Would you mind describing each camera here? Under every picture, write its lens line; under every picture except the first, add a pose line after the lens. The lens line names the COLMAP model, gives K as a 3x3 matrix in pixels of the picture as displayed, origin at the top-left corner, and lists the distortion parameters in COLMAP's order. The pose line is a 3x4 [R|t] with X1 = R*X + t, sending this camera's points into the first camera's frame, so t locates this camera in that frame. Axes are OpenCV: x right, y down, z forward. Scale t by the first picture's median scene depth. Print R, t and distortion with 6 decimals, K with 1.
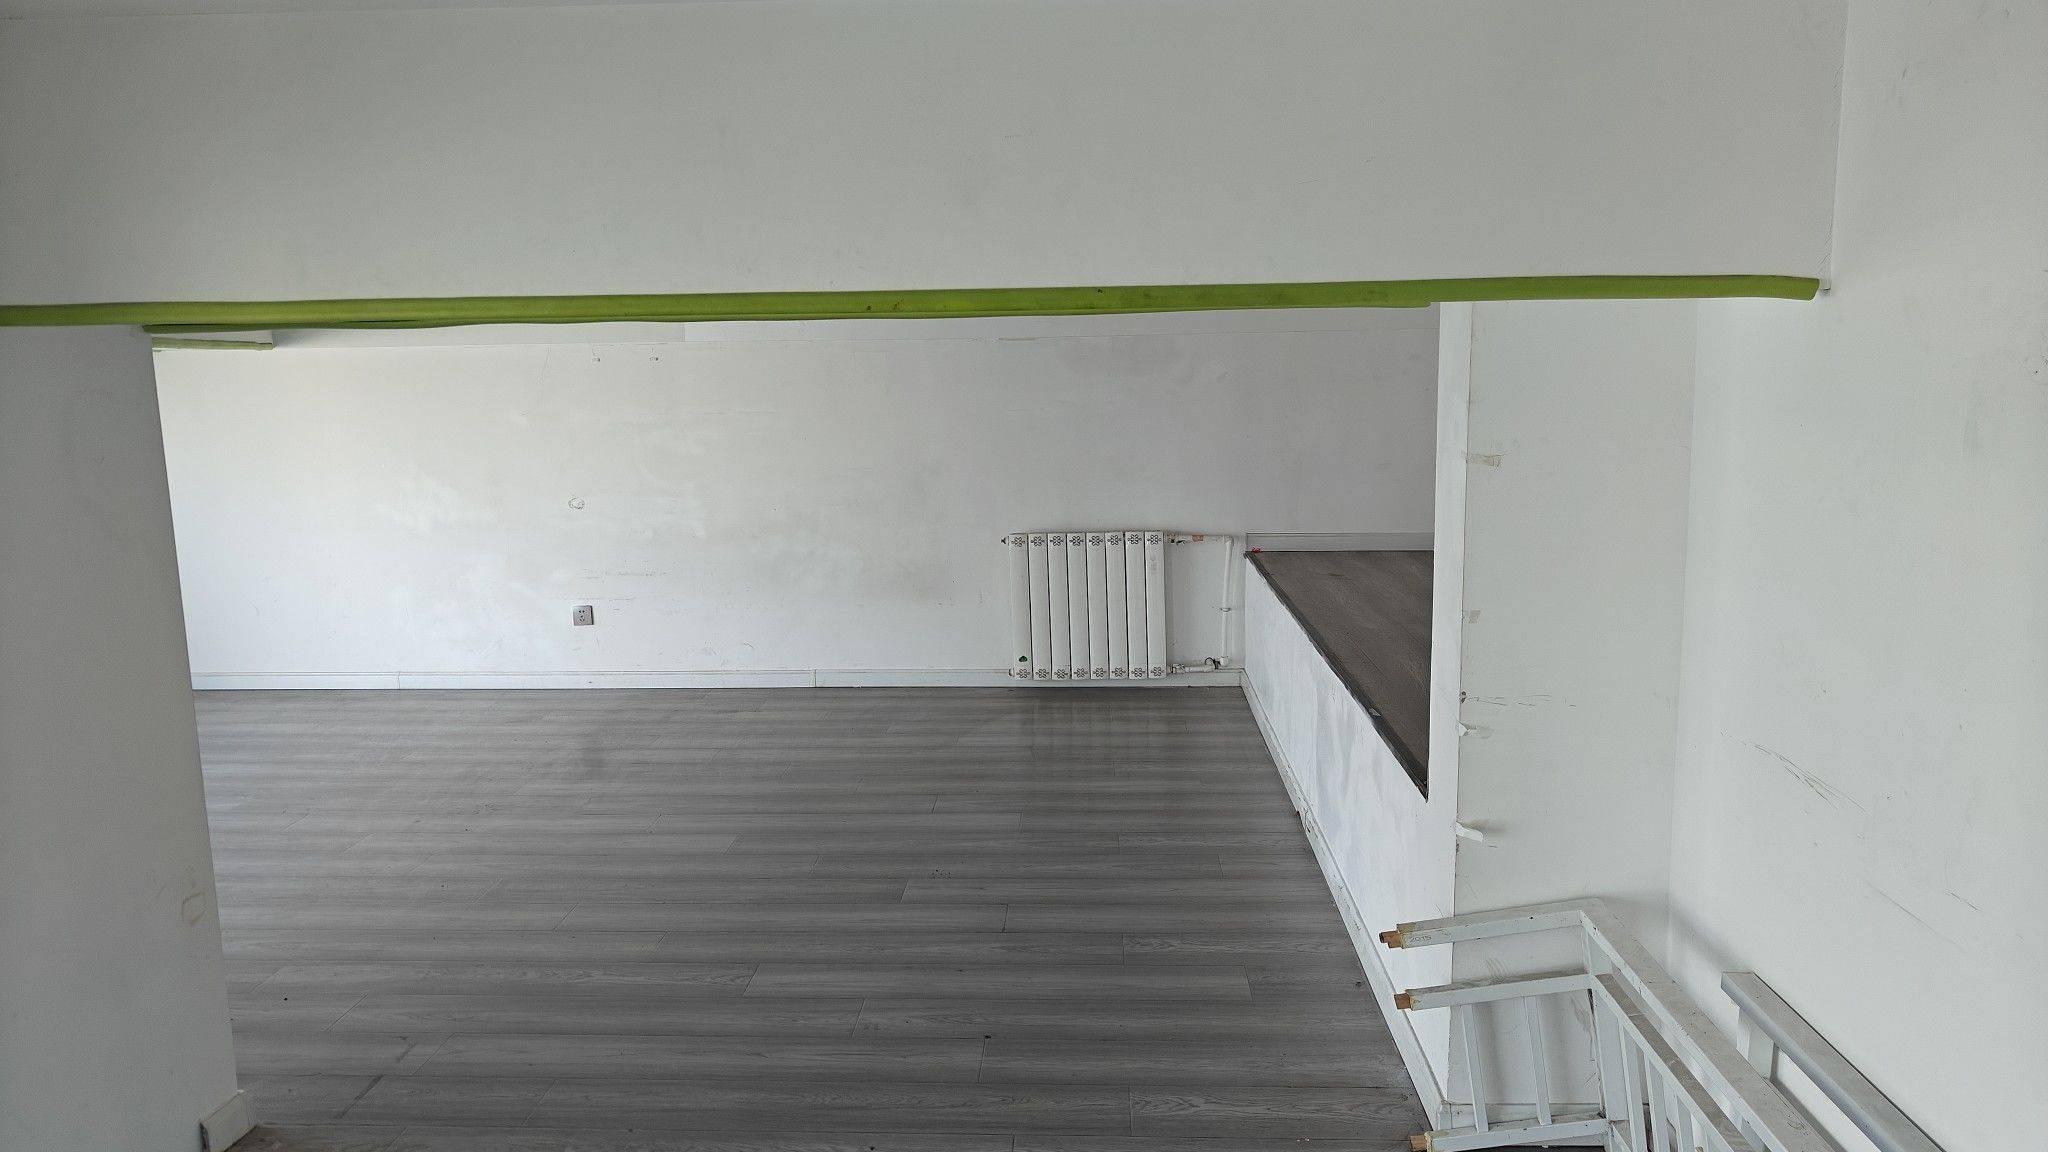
lens RADIAL K [[1411.0, 0, 1024.0], [0, 1411.0, 576.0], [0, 0, 1]] dist [0.004495, 0.006444]
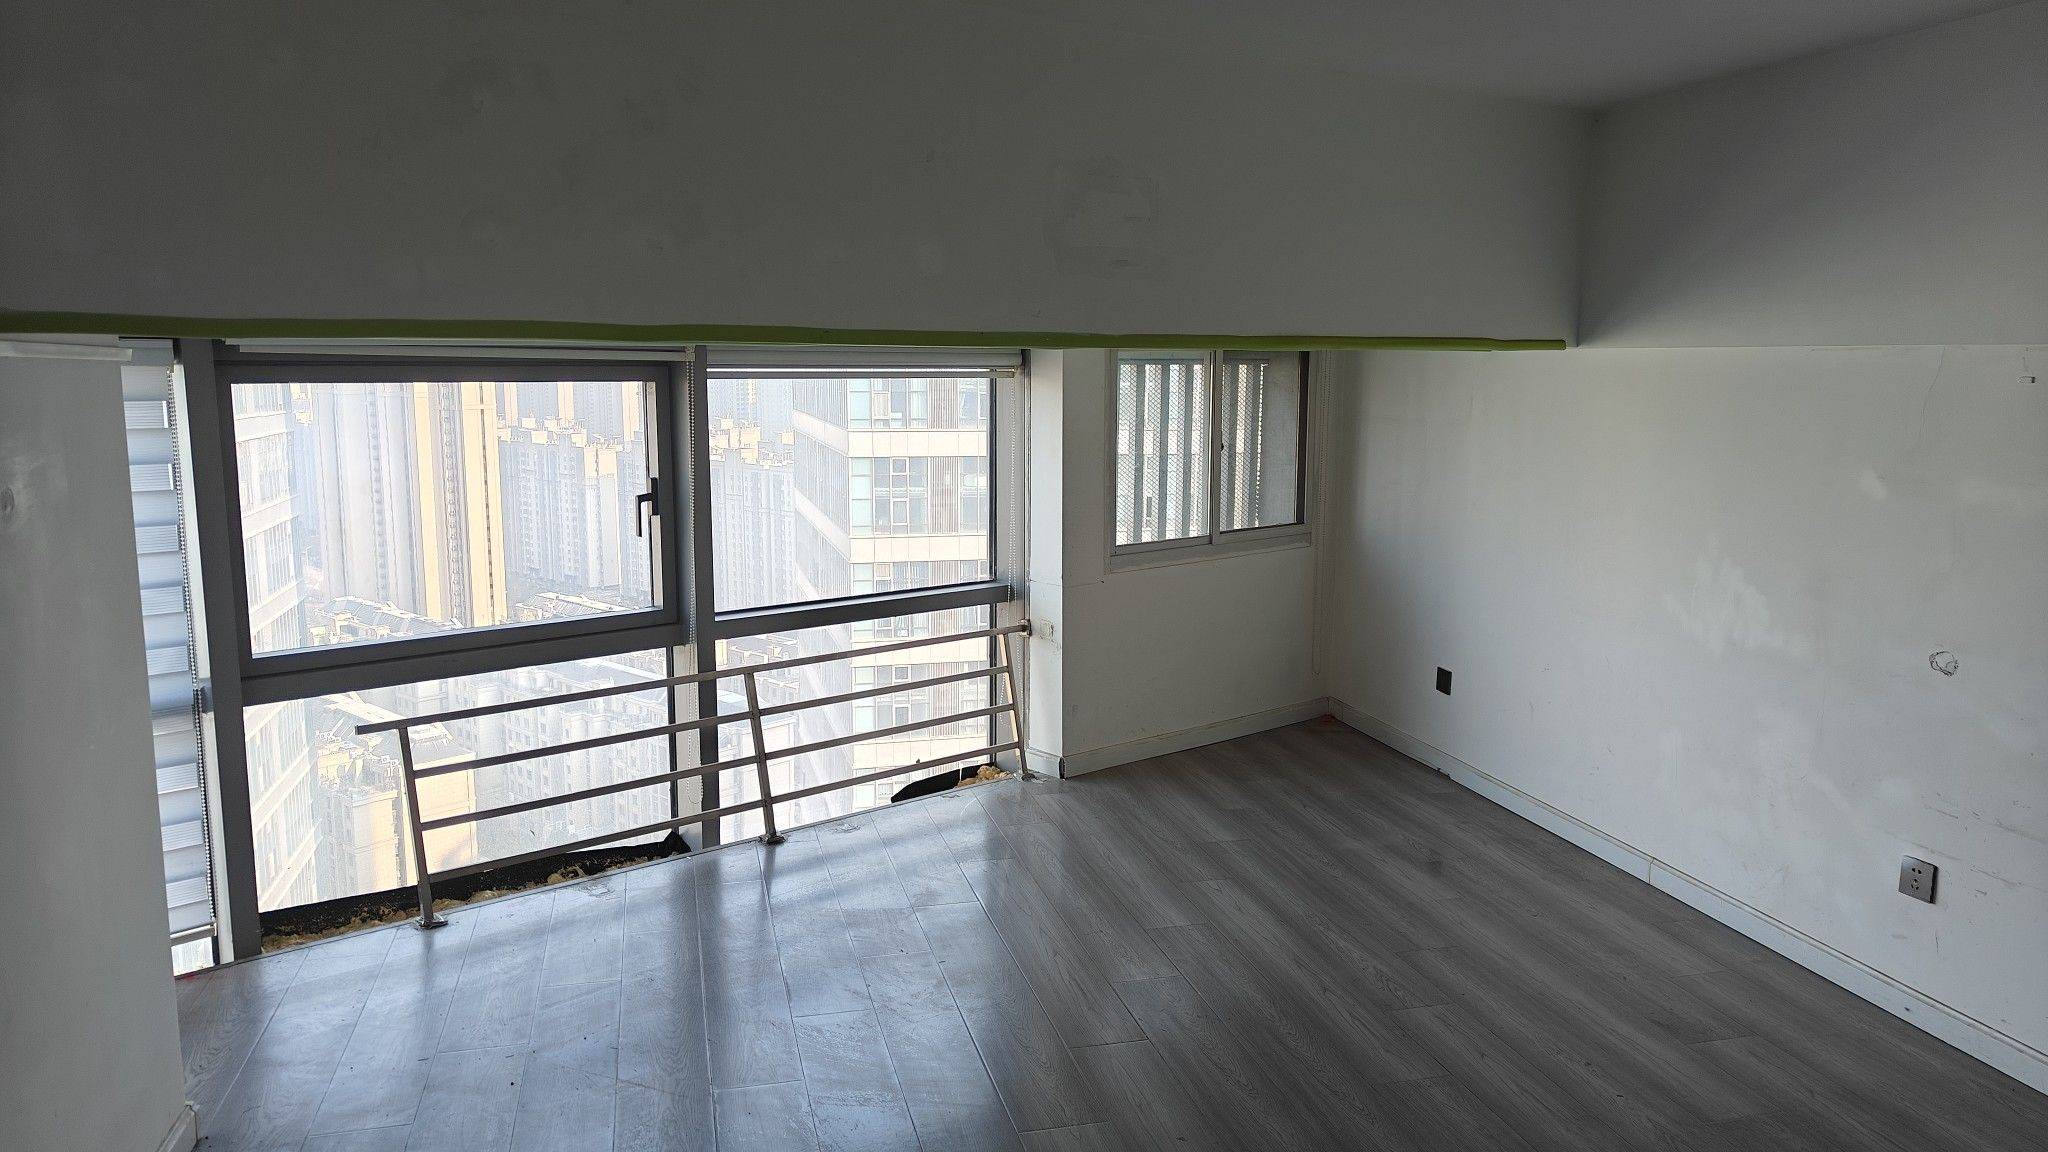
lens RADIAL K [[1411.0, 0, 1024.0], [0, 1411.0, 576.0], [0, 0, 1]] dist [0.004495, 0.006444]
pose [[0.302273, 0.161267, -0.939481, 0.052567], [-0.160190, 0.980162, 0.116710, -0.087631], [0.939665, 0.115217, 0.322110, 0.523428]]
